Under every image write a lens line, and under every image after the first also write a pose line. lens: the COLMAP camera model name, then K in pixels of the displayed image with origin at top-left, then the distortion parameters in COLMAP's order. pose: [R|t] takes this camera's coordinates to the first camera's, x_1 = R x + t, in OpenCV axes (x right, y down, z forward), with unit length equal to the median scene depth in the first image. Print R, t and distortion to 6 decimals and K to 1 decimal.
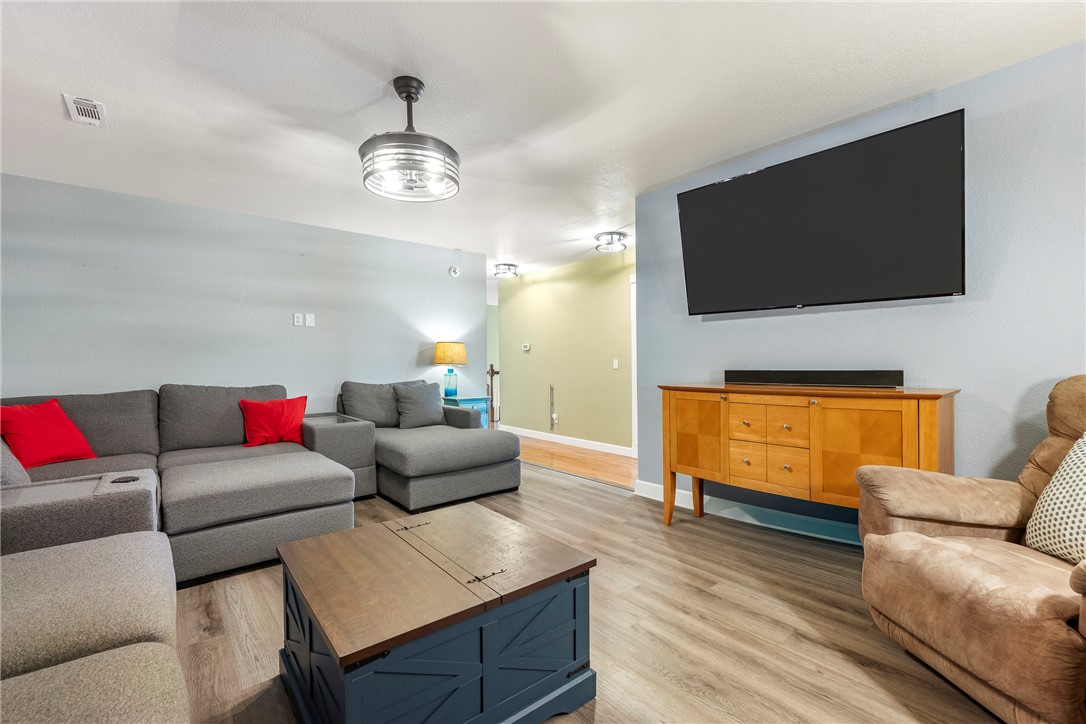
lens RADIAL K [[471.4, 0, 543.8], [0, 471.4, 358.7], [0, 0, 1]] dist [0.002459, -0.000159]
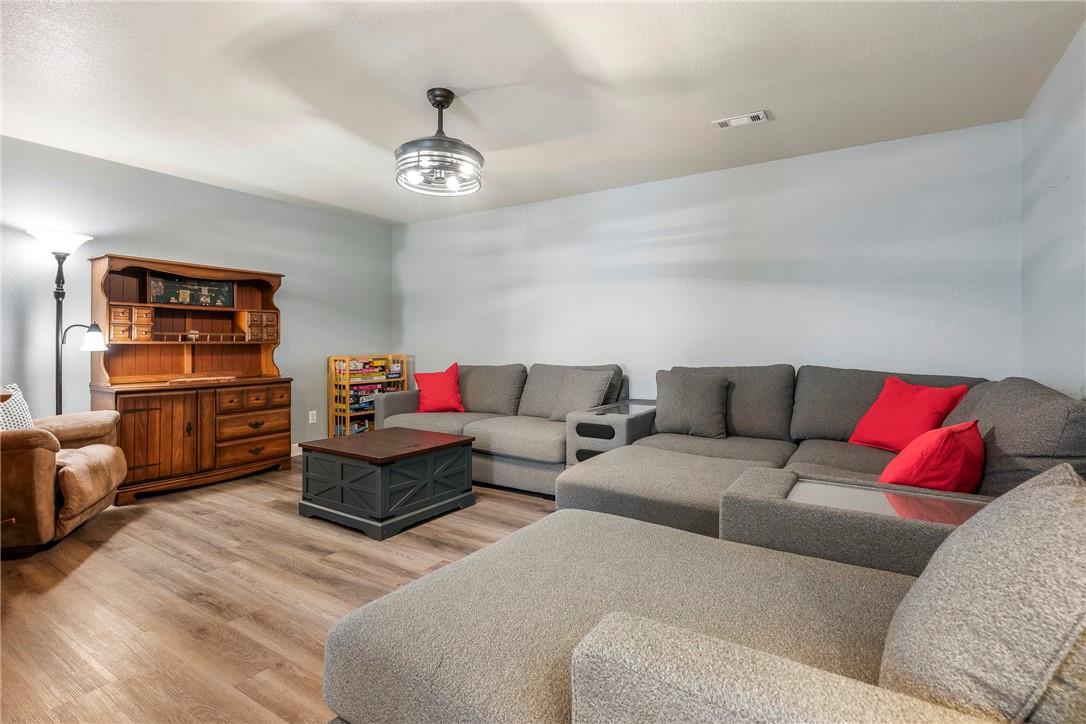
lens RADIAL K [[522.7, 0, 539.7], [0, 522.7, 359.9], [0, 0, 1]] dist [-0.003899, -0.000349]
pose [[-0.955663, 0.013938, -0.294132, -0.169538], [0.006785, 0.999656, 0.025325, 0.025138], [0.294384, 0.022207, -0.955429, 2.666085]]
